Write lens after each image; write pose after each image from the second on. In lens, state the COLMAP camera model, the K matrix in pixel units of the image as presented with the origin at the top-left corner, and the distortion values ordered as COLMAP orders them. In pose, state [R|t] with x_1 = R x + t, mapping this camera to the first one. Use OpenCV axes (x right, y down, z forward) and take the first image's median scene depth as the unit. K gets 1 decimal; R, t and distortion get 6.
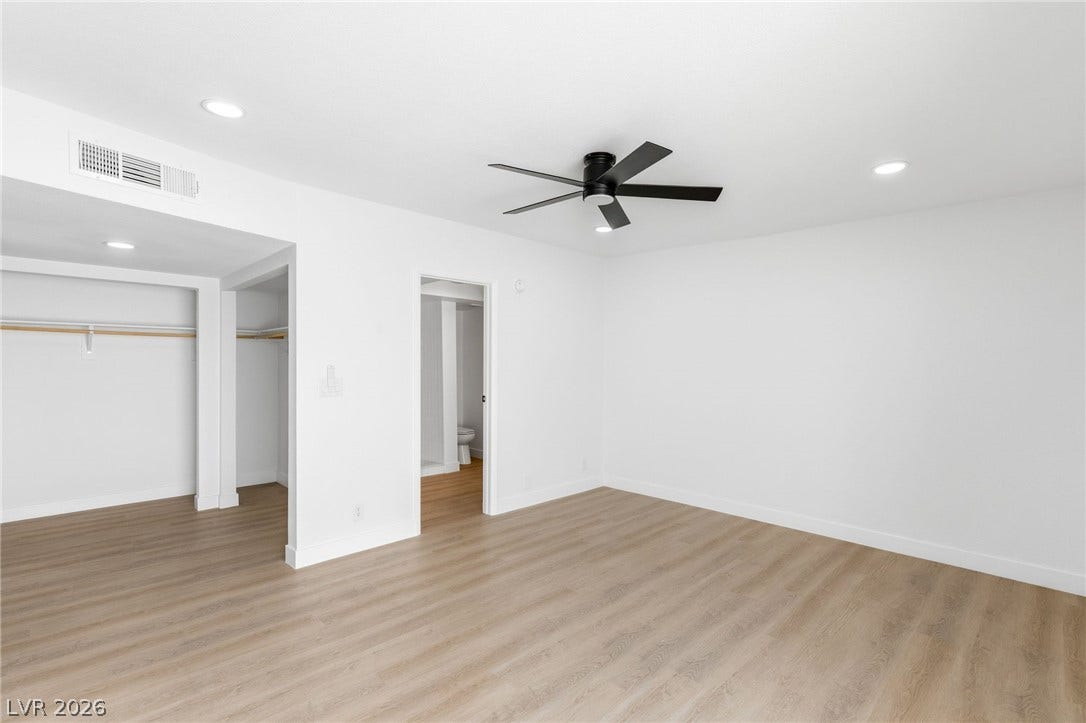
lens RADIAL K [[489.7, 0, 538.3], [0, 489.7, 364.0], [0, 0, 1]] dist [-0.000336, 0.000524]
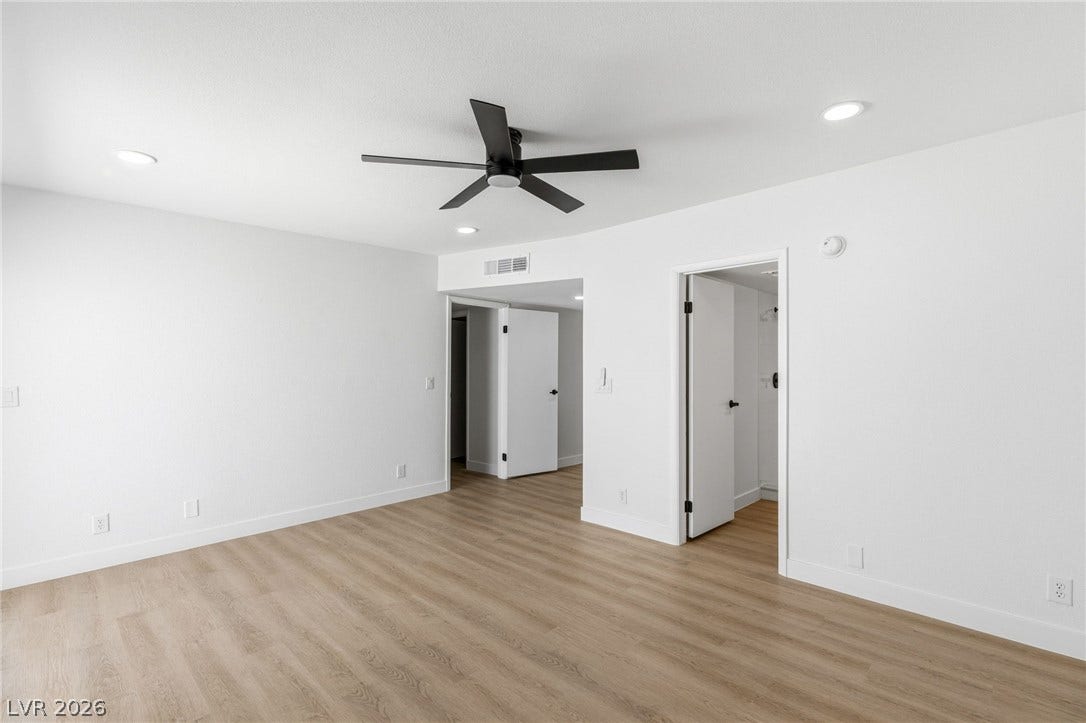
lens RADIAL K [[489.7, 0, 538.4], [0, 489.7, 362.9], [0, 0, 1]] dist [-0.000336, 0.000524]
pose [[0.040663, -0.014627, -0.999066, 0.894206], [-0.003656, 0.999884, -0.014788, 0.027731], [0.999166, 0.004254, 0.040604, 0.939323]]
